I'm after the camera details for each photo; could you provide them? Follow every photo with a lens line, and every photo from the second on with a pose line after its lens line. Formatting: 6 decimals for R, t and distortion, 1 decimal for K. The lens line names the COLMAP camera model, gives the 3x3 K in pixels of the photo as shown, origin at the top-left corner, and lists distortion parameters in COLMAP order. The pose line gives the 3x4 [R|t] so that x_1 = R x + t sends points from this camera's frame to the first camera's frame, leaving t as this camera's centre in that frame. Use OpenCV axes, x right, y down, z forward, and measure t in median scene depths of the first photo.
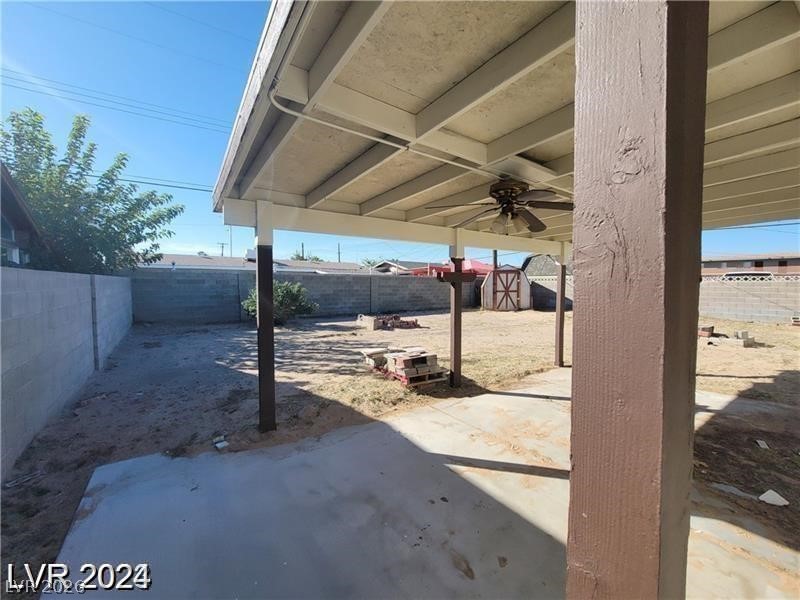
lens RADIAL K [[319.4, 0, 400.7], [0, 319.4, 301.3], [0, 0, 1]] dist [-0.006833, 0.000653]
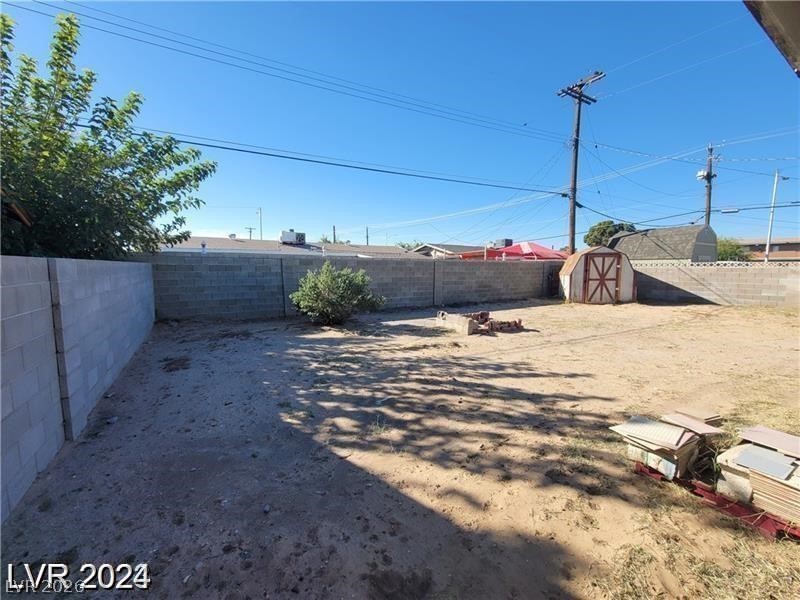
lens RADIAL K [[319.4, 0, 400.1], [0, 319.4, 298.4], [0, 0, 1]] dist [-0.006833, 0.000653]
pose [[0.997635, 0.005780, -0.068485, -0.177040], [-0.003172, 0.999267, 0.038142, -0.018921], [0.068655, -0.037834, 0.996923, 0.246658]]
